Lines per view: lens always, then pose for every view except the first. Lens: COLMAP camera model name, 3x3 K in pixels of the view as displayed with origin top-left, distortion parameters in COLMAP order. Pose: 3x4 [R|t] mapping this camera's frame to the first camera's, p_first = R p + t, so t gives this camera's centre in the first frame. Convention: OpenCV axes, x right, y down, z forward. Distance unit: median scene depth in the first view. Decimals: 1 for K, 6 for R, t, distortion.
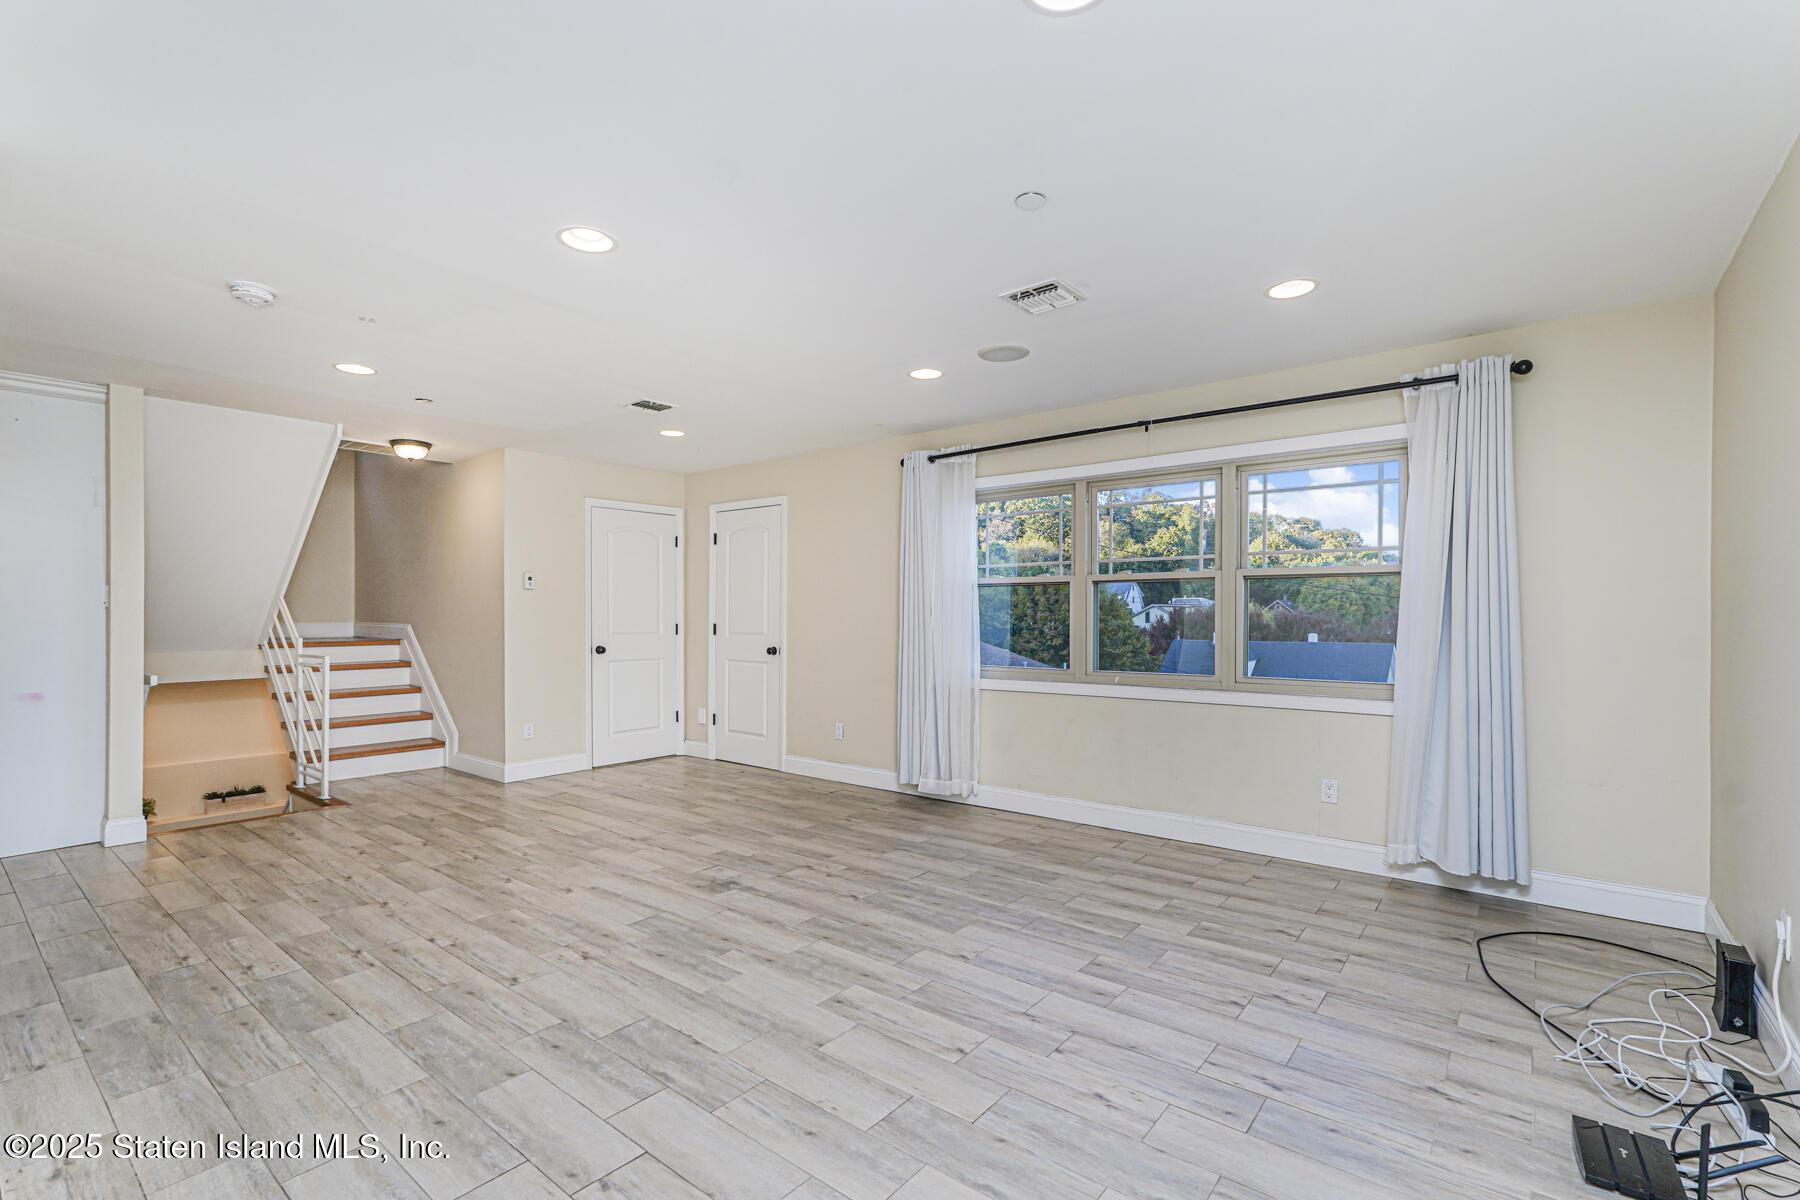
lens RADIAL K [[802.5, 0, 901.7], [0, 802.5, 602.9], [0, 0, 1]] dist [-0.014407, 0.007666]
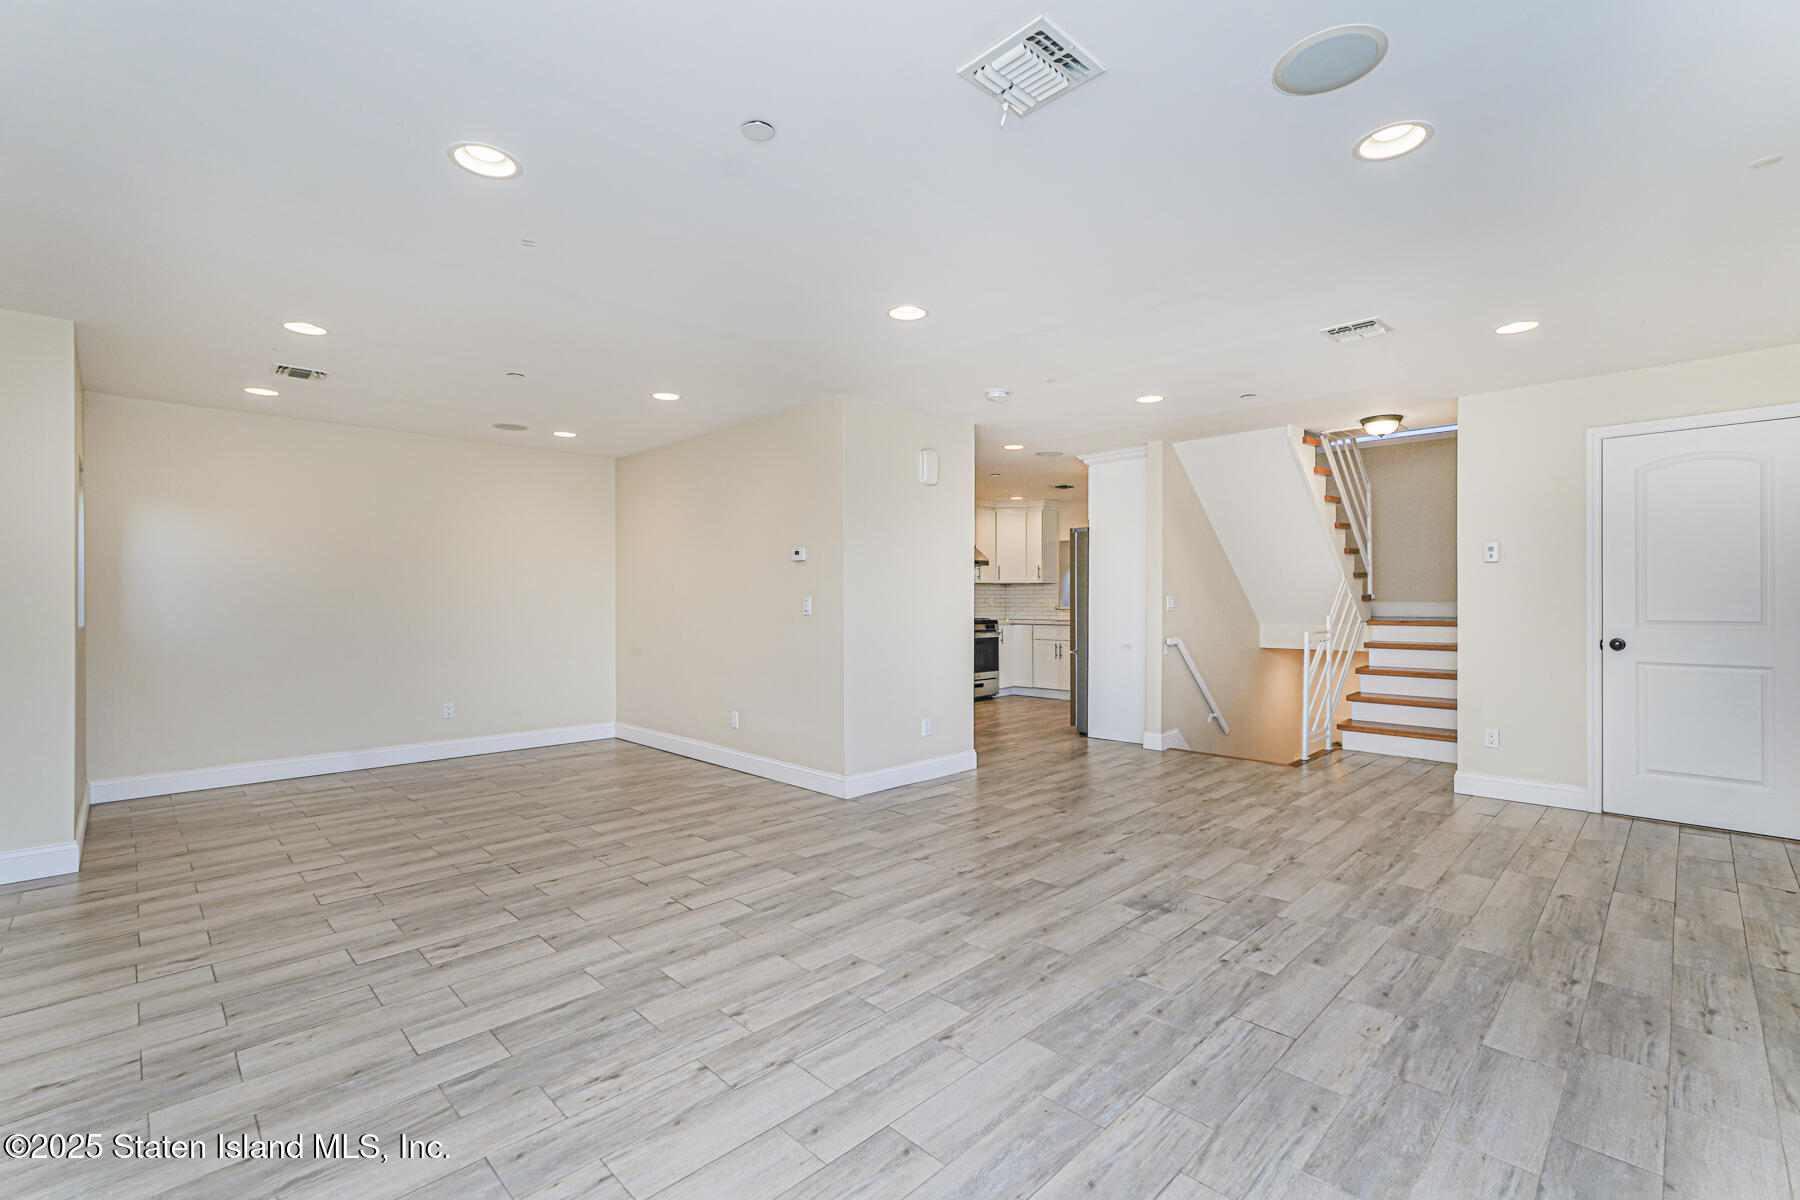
lens RADIAL K [[802.5, 0, 890.0], [0, 802.5, 604.7], [0, 0, 1]] dist [-0.014407, 0.007666]
pose [[-0.125456, 0.007178, -0.992073, 0.665836], [0.019996, 0.999789, 0.004705, 0.016327], [0.991898, -0.019247, -0.125573, 0.827193]]
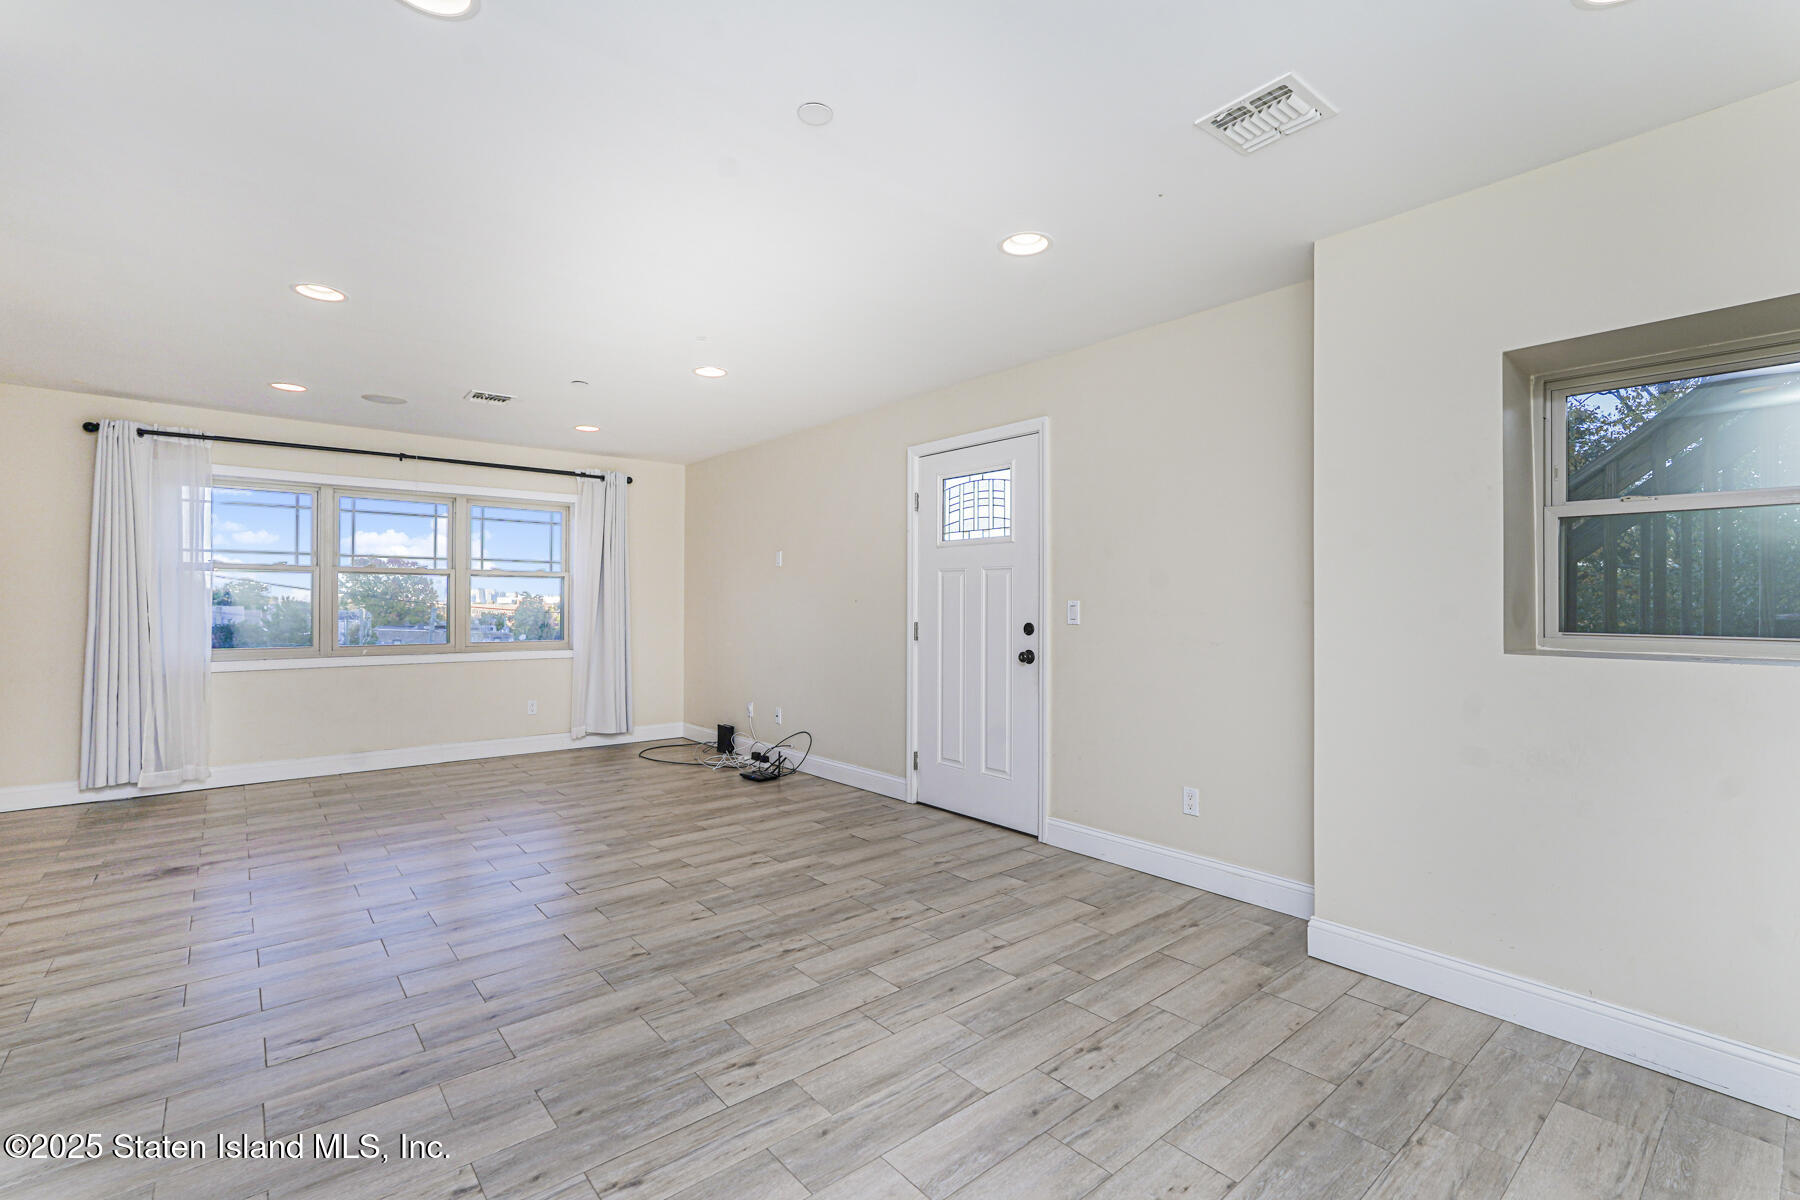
lens RADIAL K [[802.5, 0, 898.1], [0, 802.5, 602.0], [0, 0, 1]] dist [-0.014407, 0.007666]
pose [[0.193136, 0.004464, 0.981162, -1.018948], [-0.018375, 0.999831, -0.000932, 0.003075], [-0.981000, -0.017849, 0.193185, -0.065105]]
